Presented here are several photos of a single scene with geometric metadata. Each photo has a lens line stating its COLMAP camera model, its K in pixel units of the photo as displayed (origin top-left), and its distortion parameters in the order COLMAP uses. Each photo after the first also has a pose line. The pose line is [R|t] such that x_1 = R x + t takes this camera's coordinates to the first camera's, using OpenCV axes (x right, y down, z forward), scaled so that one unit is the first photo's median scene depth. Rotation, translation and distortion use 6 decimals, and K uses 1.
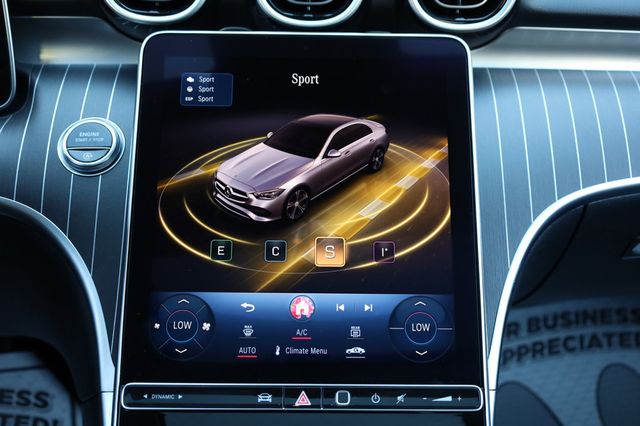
lens RADIAL K [[715.3, 0, 320.0], [0, 715.3, 213.0], [0, 0, 1]] dist [0.002230, 0.009428]
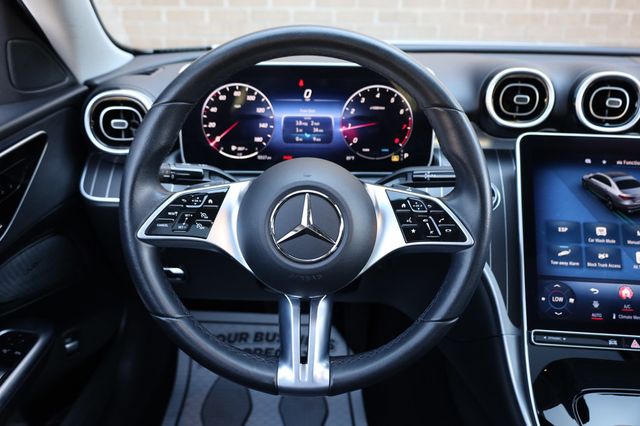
lens RADIAL K [[505.2, 0, 320.0], [0, 505.2, 213.0], [0, 0, 1]] dist [-0.005222, -0.001735]
pose [[0.995239, 0.039764, -0.088979, -0.612864], [-0.043492, 0.998239, -0.040348, 0.016906], [0.087218, 0.044026, 0.995216, -0.285338]]
